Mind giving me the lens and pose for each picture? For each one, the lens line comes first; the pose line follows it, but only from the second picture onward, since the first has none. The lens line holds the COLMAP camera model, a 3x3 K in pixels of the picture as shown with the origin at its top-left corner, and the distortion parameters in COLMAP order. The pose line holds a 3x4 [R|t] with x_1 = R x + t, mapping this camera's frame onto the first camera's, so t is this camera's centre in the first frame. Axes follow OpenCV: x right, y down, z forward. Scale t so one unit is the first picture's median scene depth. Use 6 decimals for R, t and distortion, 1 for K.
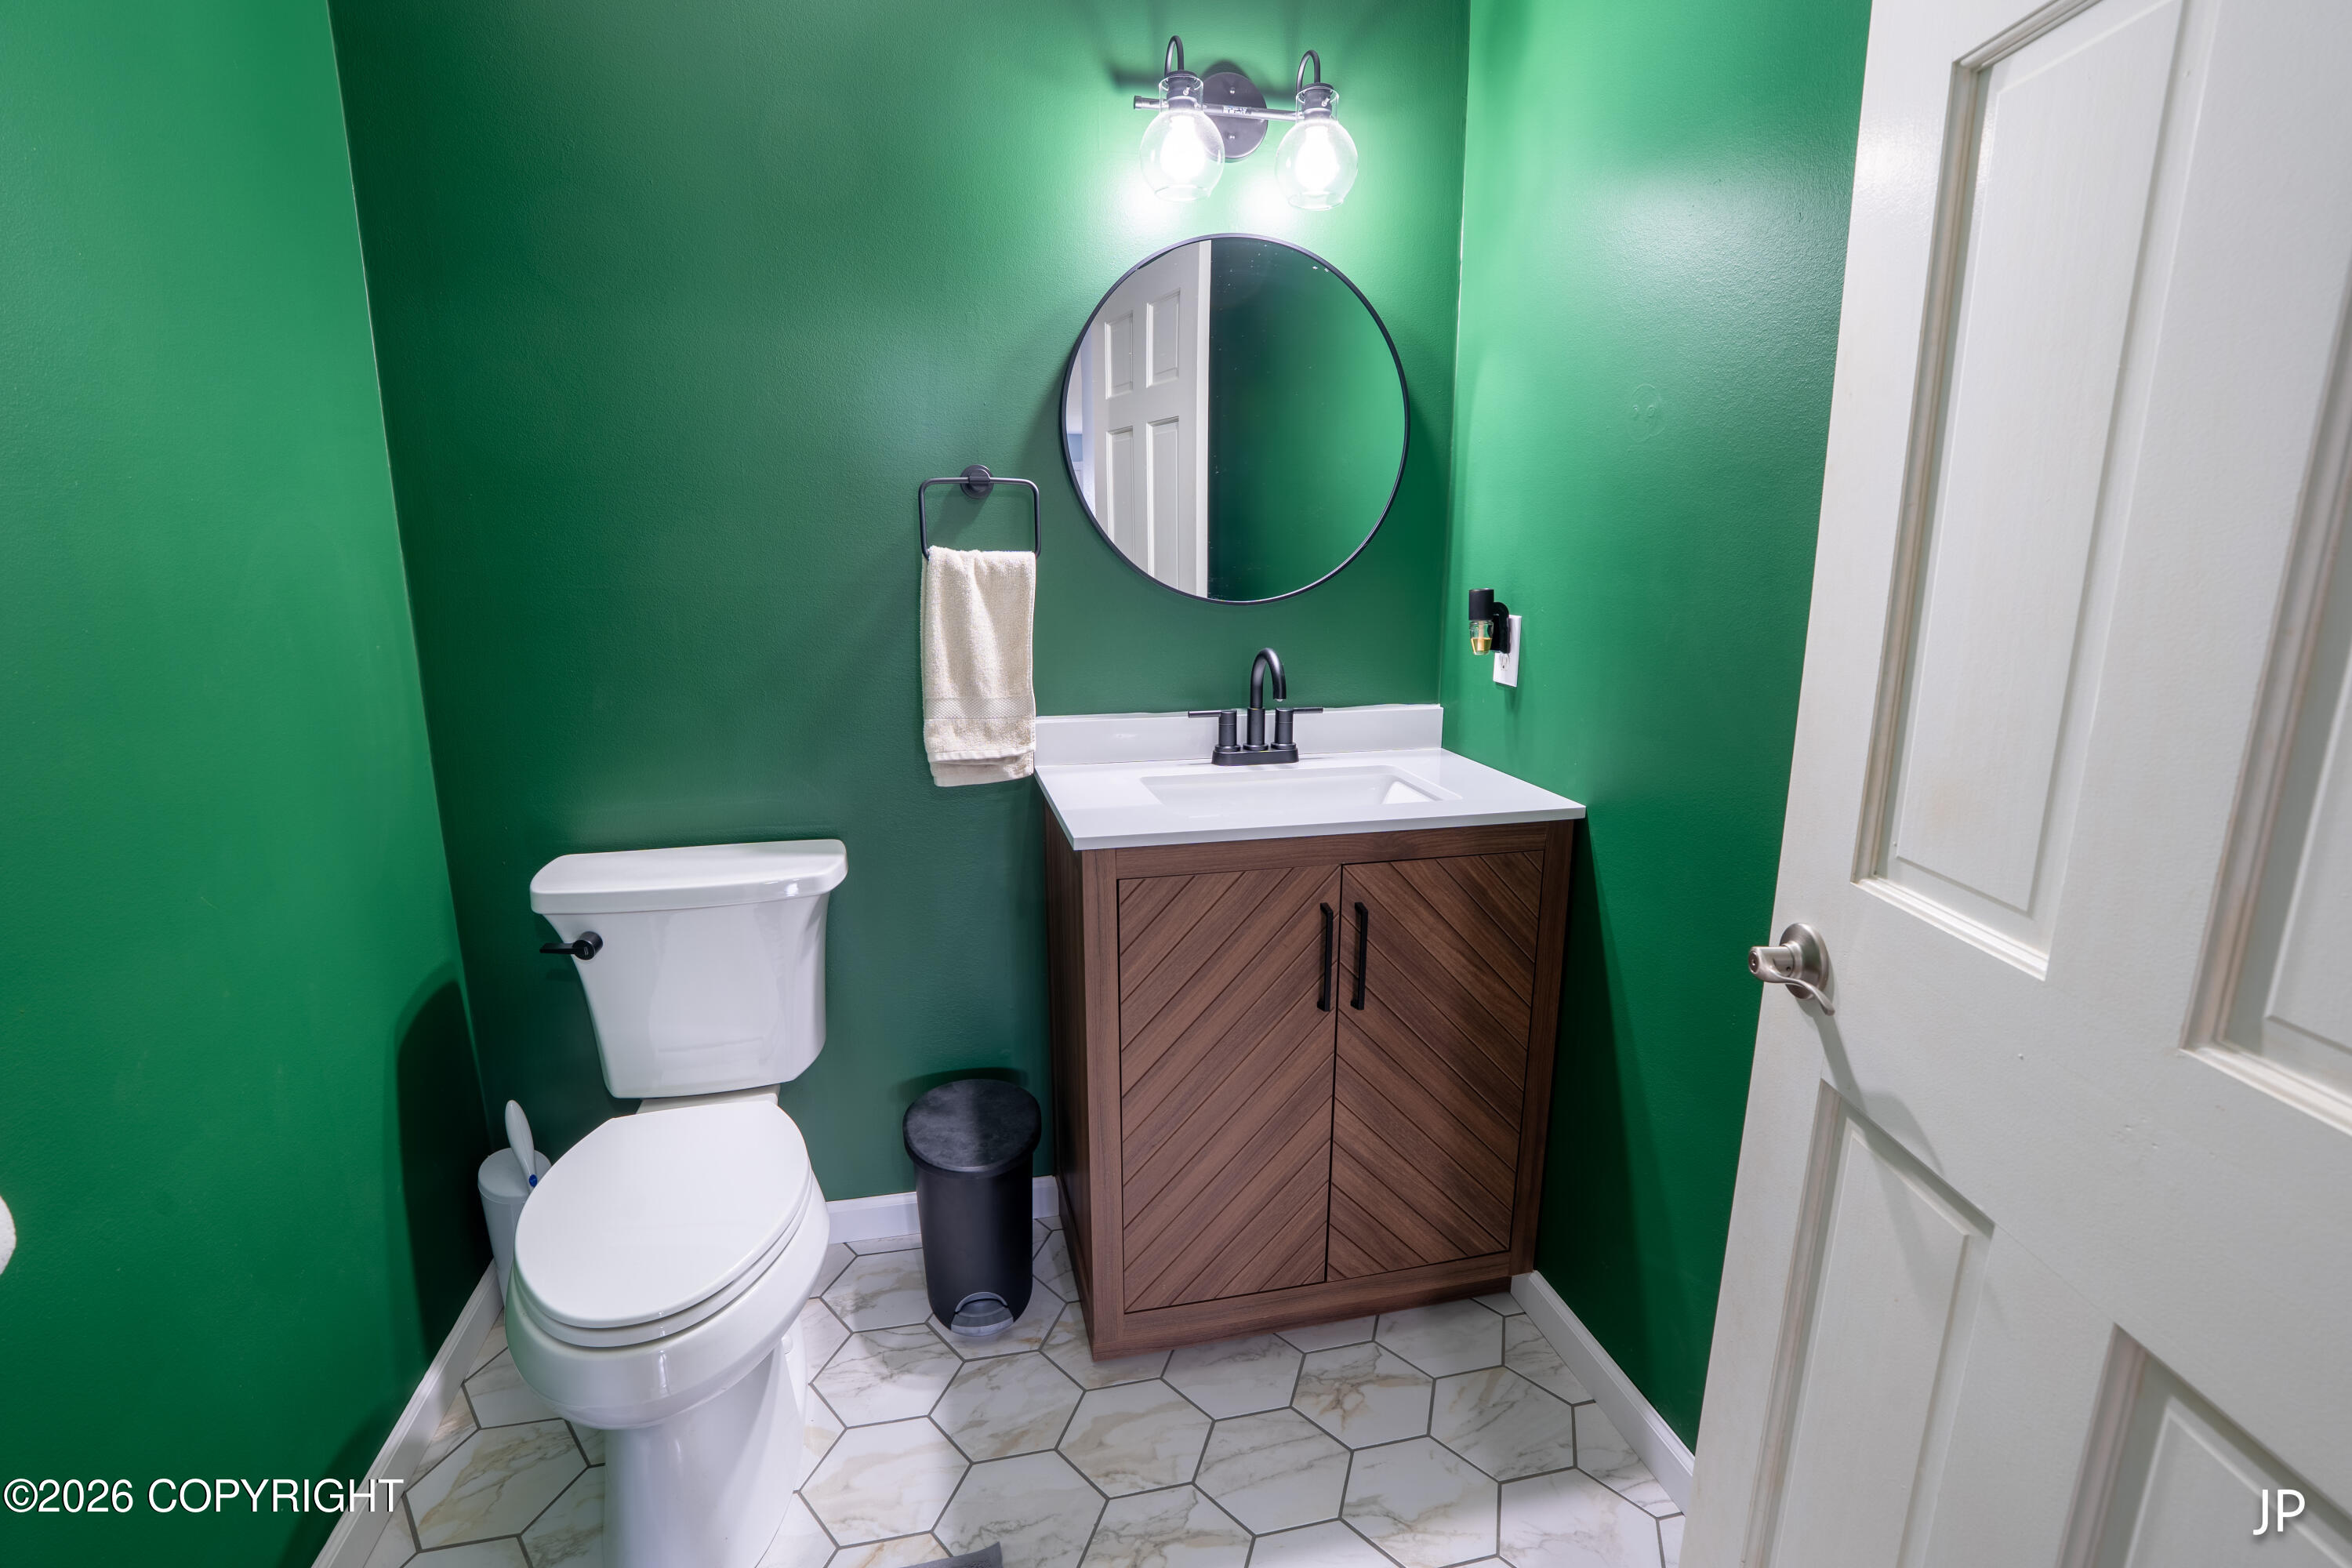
lens RADIAL K [[1096.5, 0, 1191.9], [0, 1096.5, 775.9], [0, 0, 1]] dist [-0.067357, 0.024510]
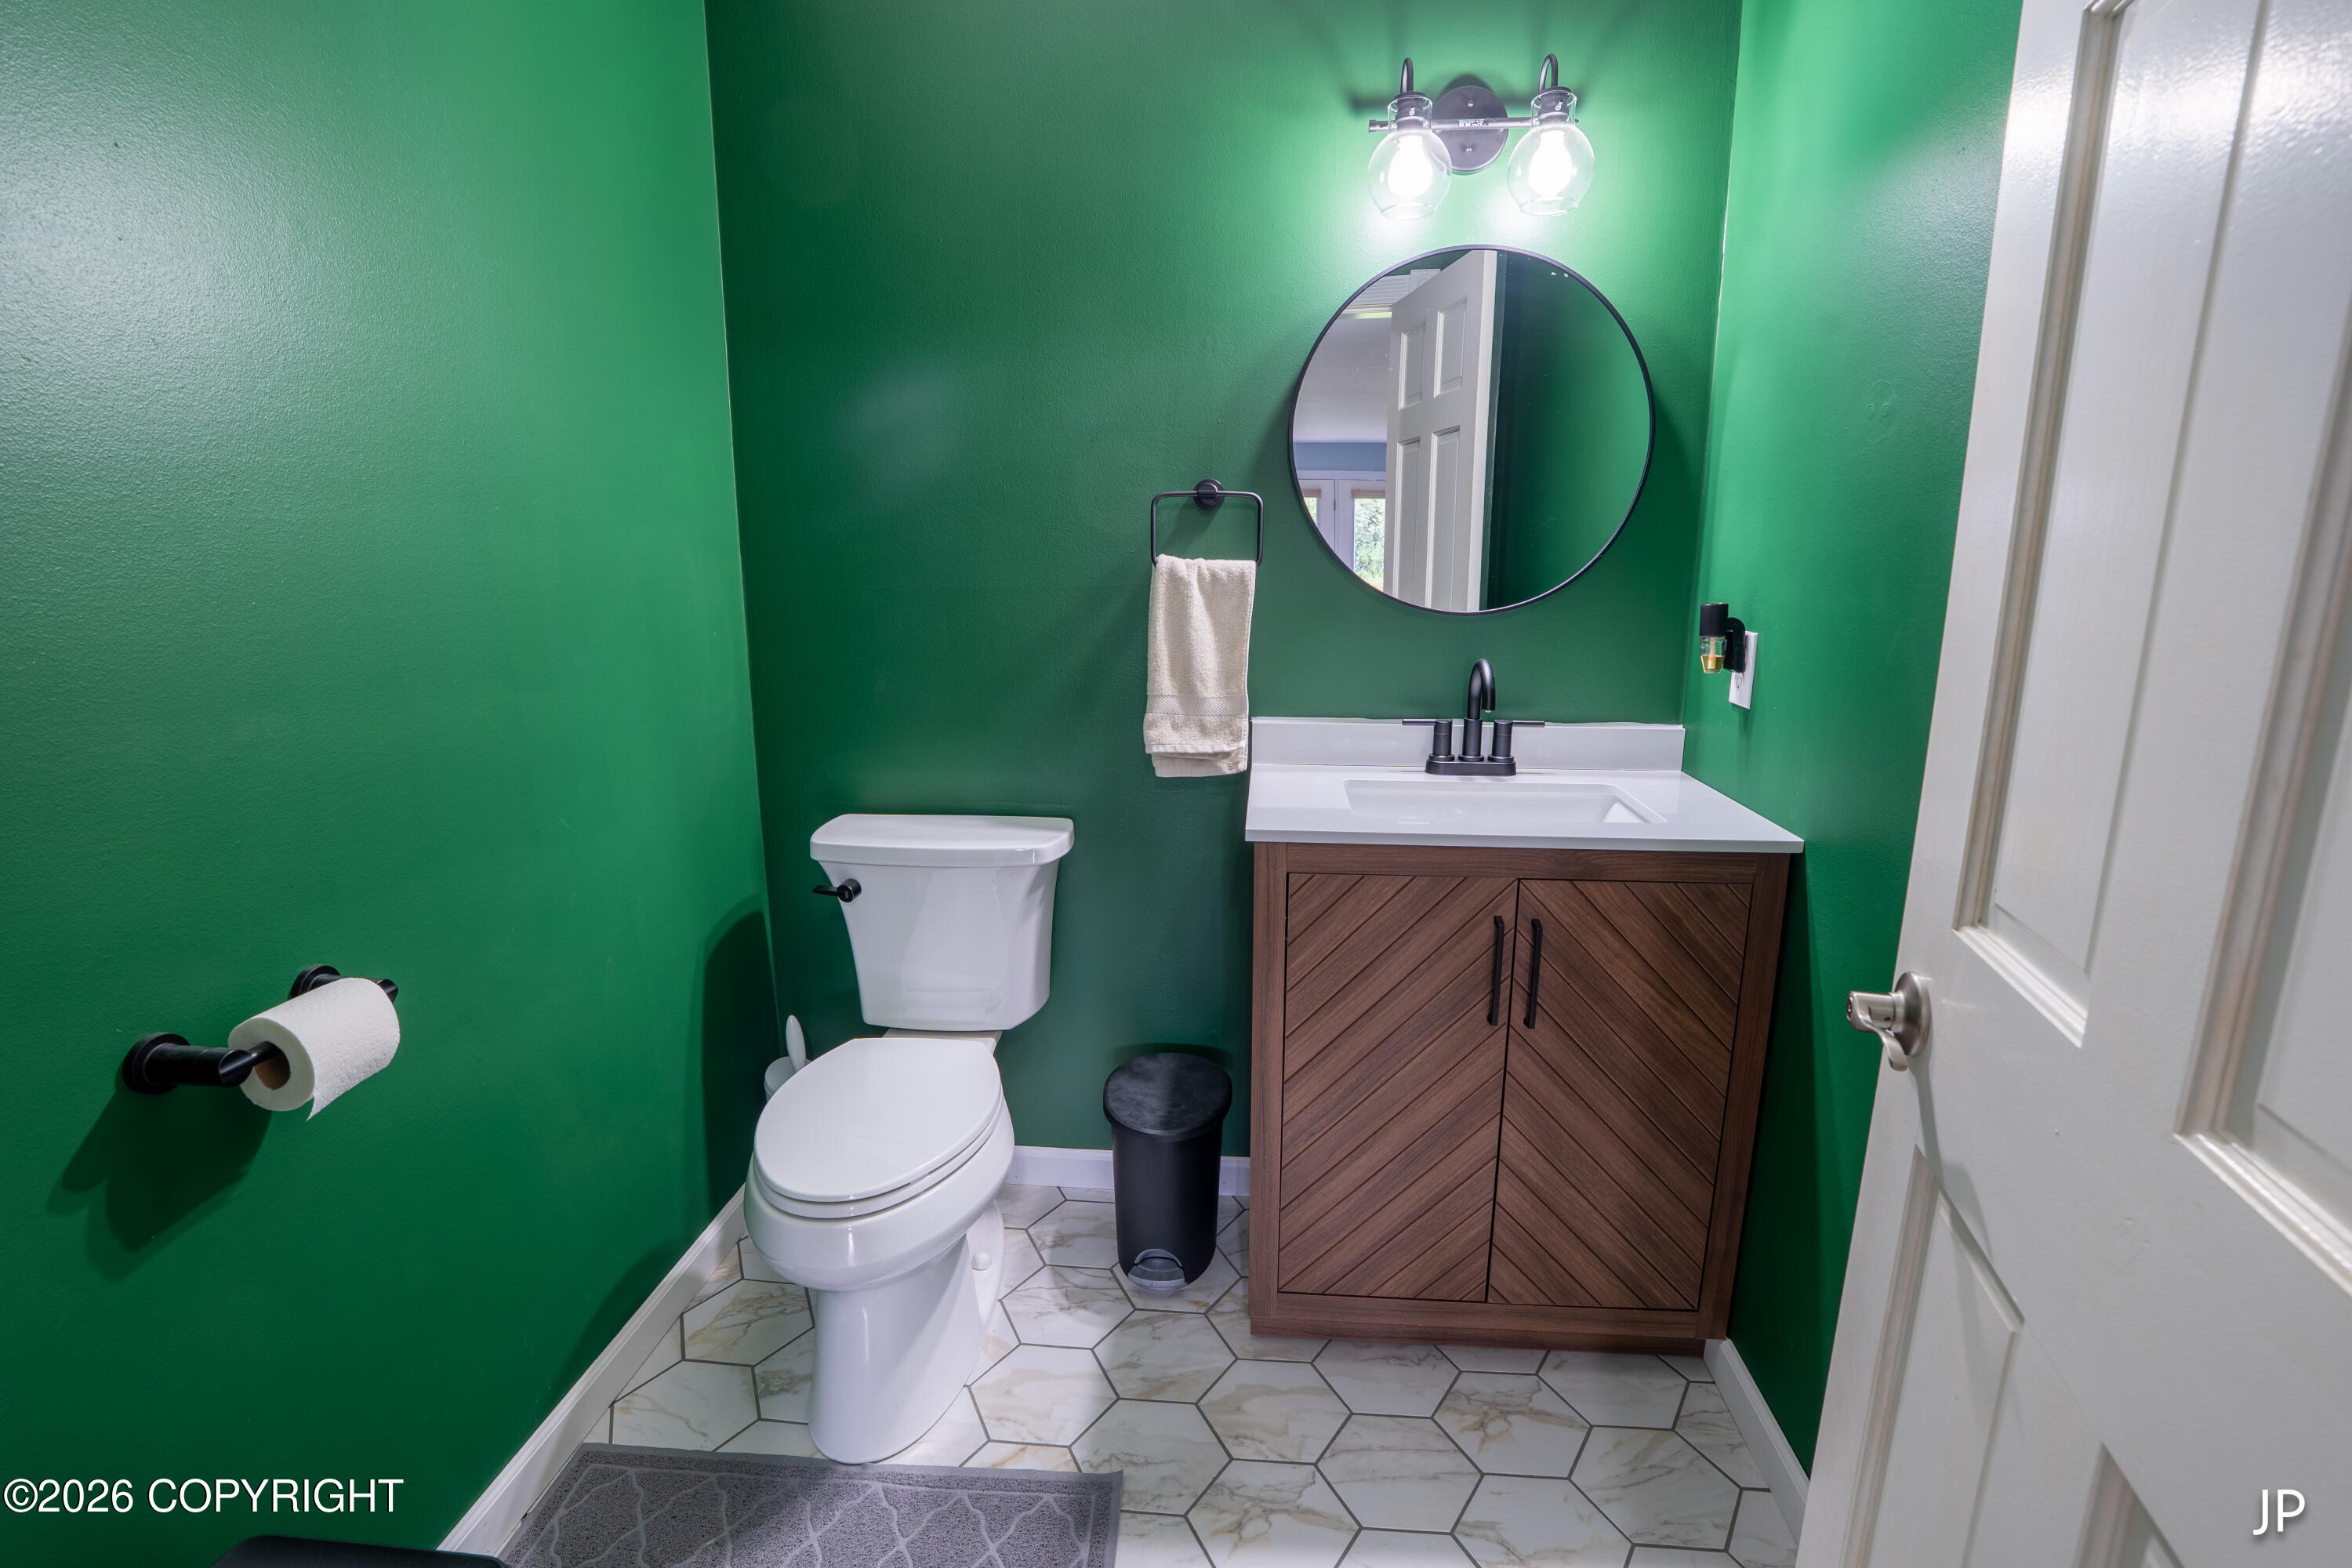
lens RADIAL K [[1096.5, 0, 1181.5], [0, 1096.5, 774.7], [0, 0, 1]] dist [-0.067357, 0.024510]
pose [[0.949006, 0.062102, -0.309082, 0.138462], [-0.064825, 0.997896, 0.001463, 0.005262], [0.308522, 0.018647, 0.951034, -0.027205]]
